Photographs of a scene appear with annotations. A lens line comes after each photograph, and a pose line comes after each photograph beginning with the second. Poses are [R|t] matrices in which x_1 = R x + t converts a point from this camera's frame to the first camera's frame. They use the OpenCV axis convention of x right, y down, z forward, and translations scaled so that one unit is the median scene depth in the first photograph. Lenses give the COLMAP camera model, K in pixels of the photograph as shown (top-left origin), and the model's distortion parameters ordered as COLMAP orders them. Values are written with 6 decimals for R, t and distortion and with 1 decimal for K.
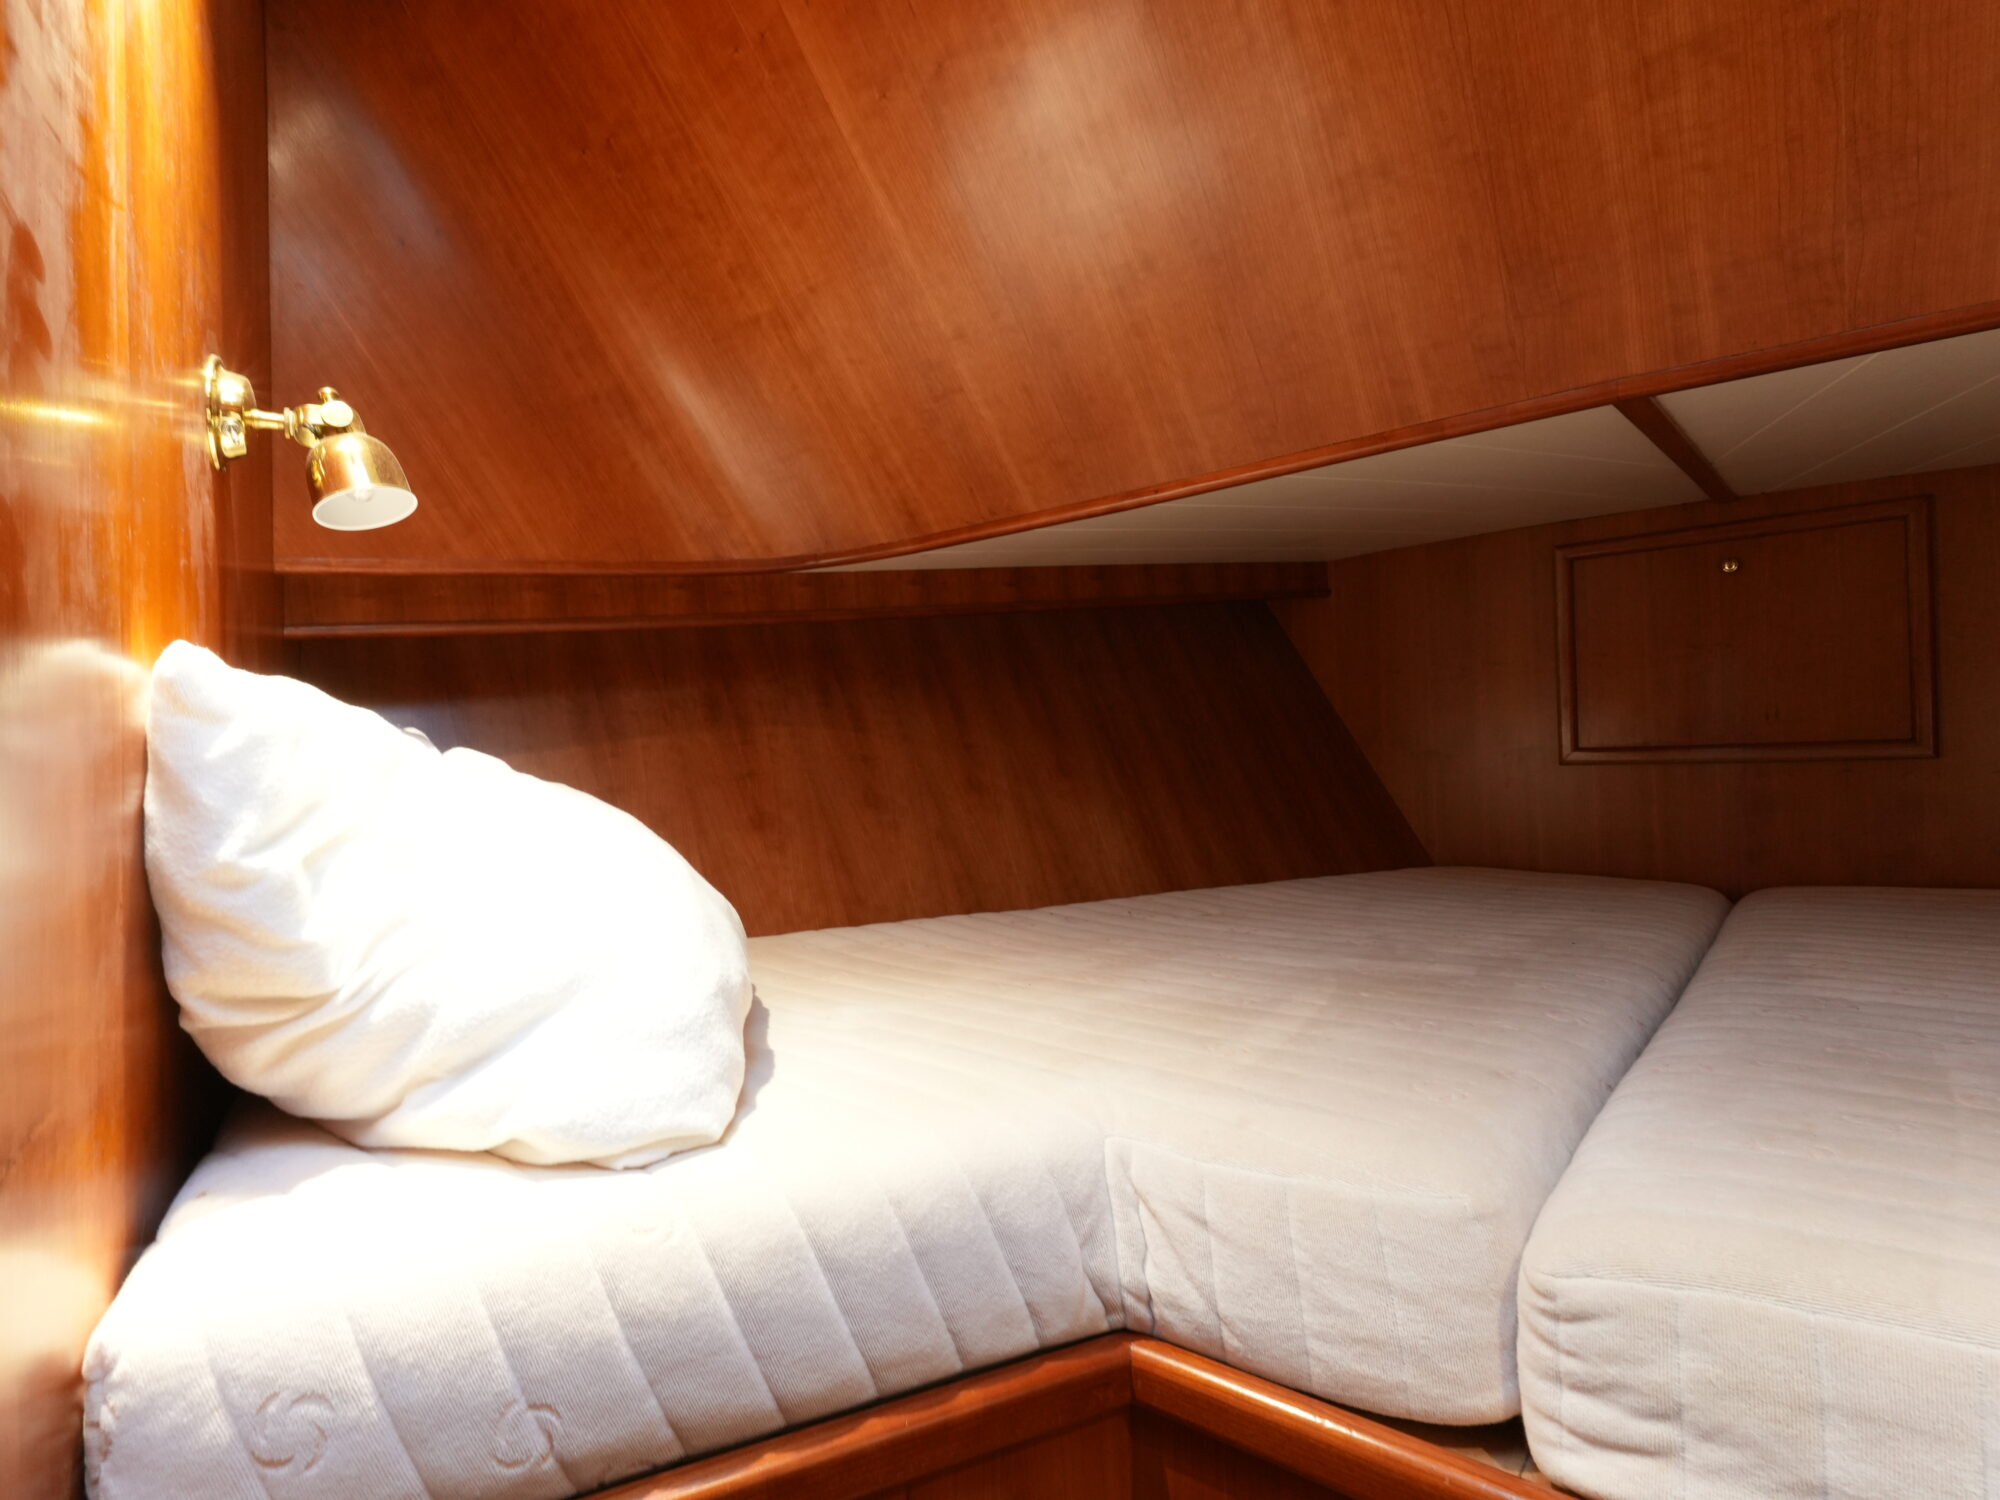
lens RADIAL K [[1053.1, 0, 989.8], [0, 1053.1, 742.4], [0, 0, 1]] dist [0.002039, -0.003012]
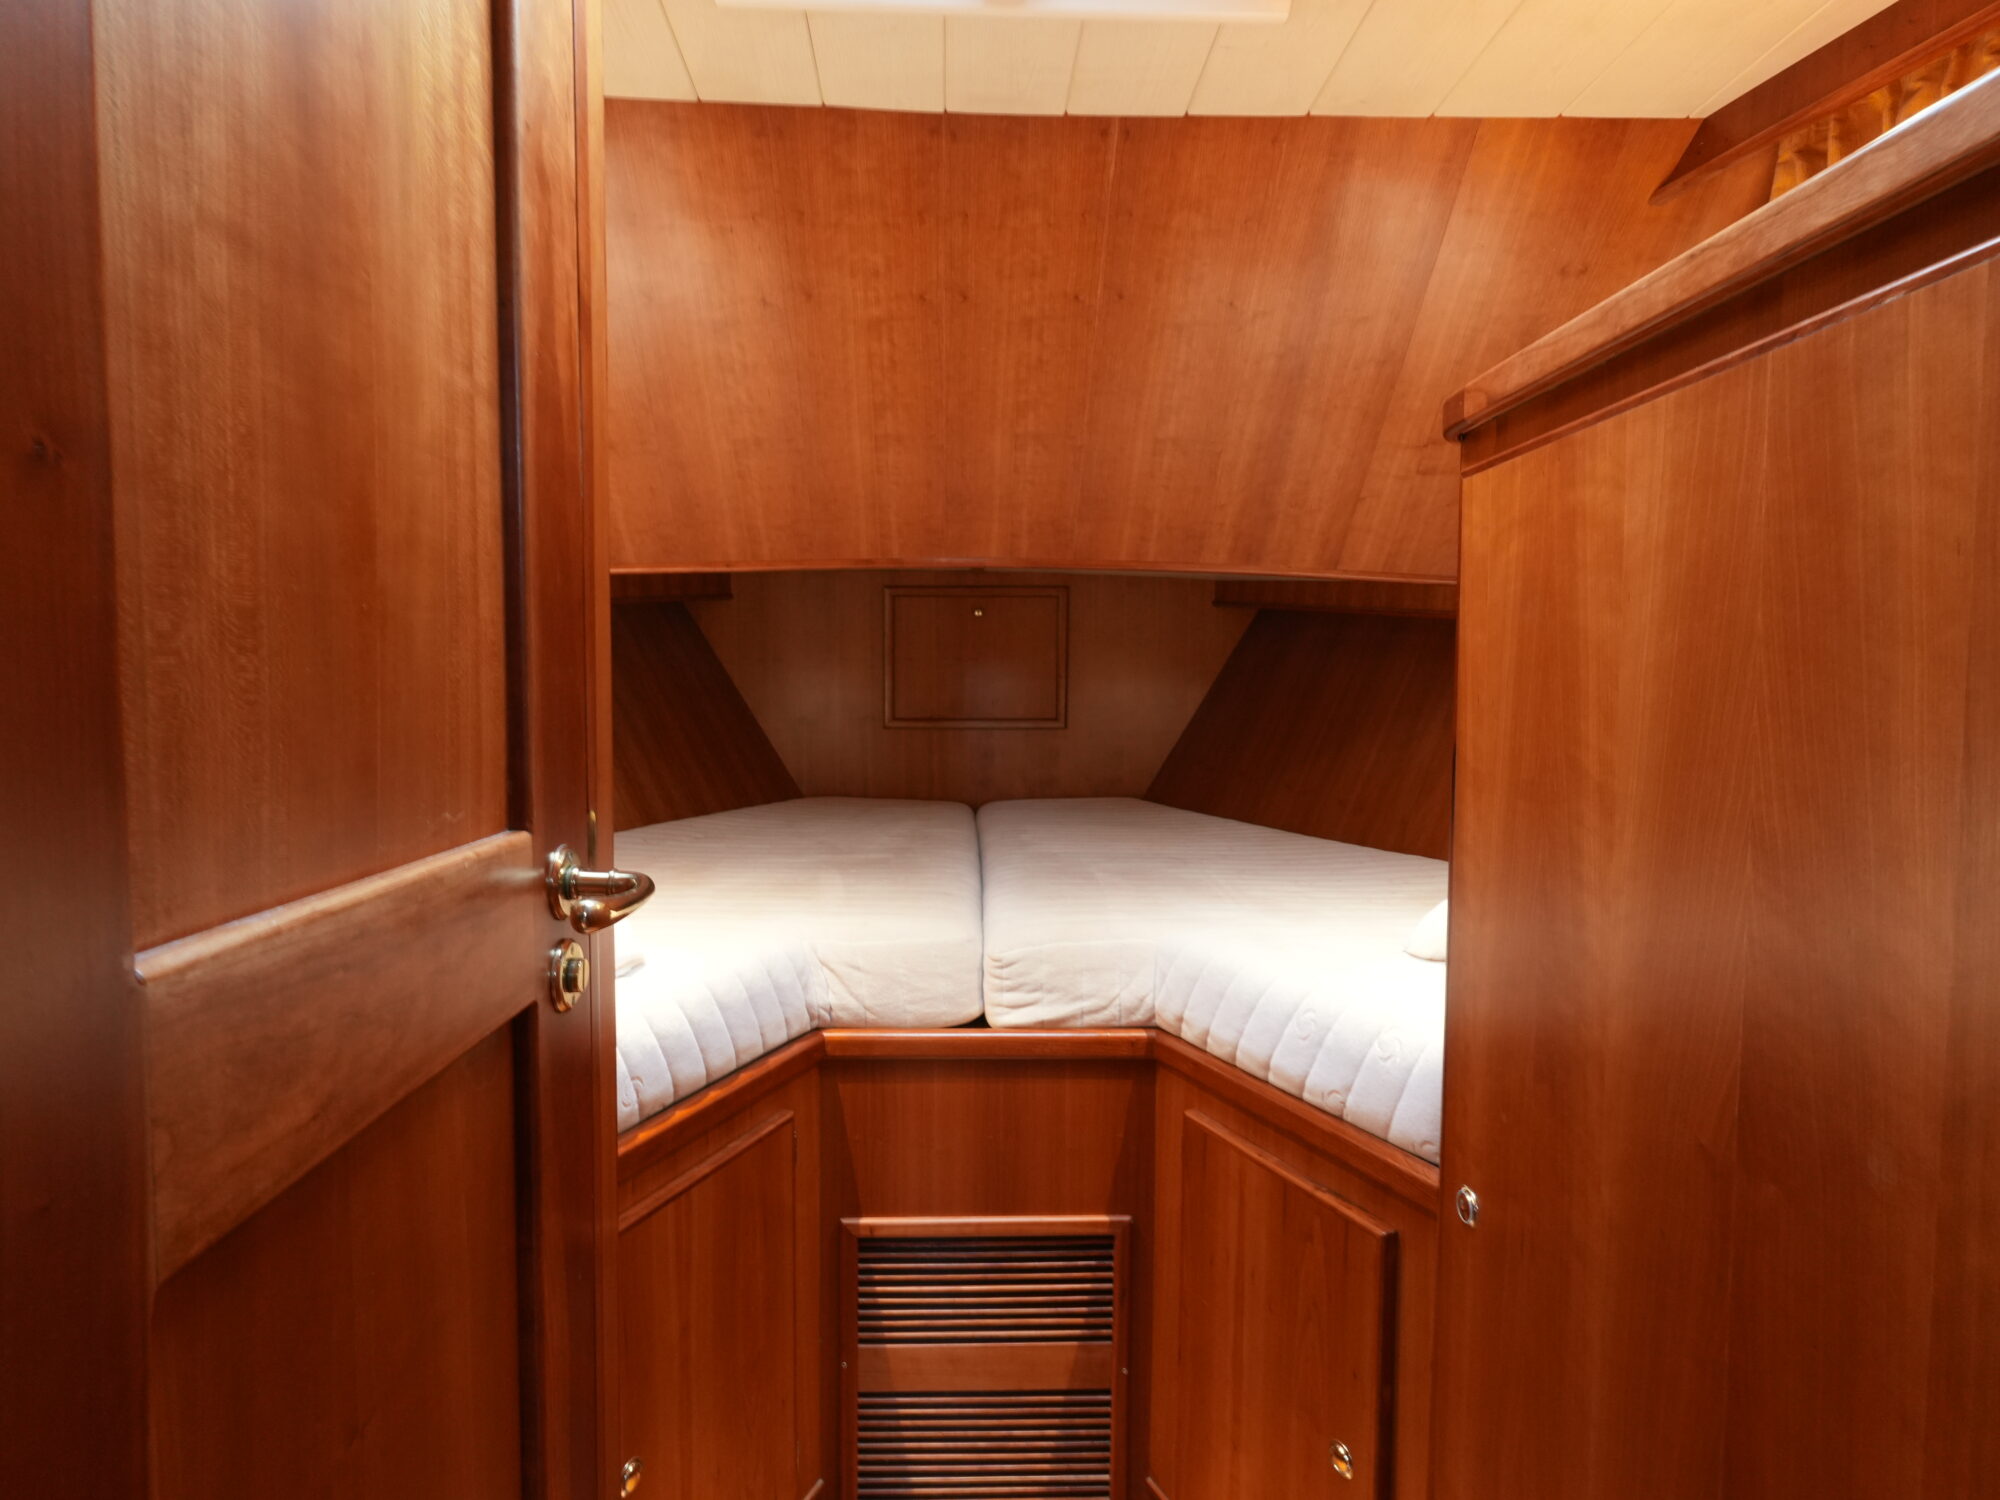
lens RADIAL K [[1053.1, 0, 989.8], [0, 1053.1, 742.4], [0, 0, 1]] dist [0.002039, -0.003012]
pose [[0.760242, -0.007693, 0.649594, -0.989793], [-0.034815, 0.998010, 0.052564, -0.130198], [-0.648706, -0.062578, 0.758462, -0.787018]]
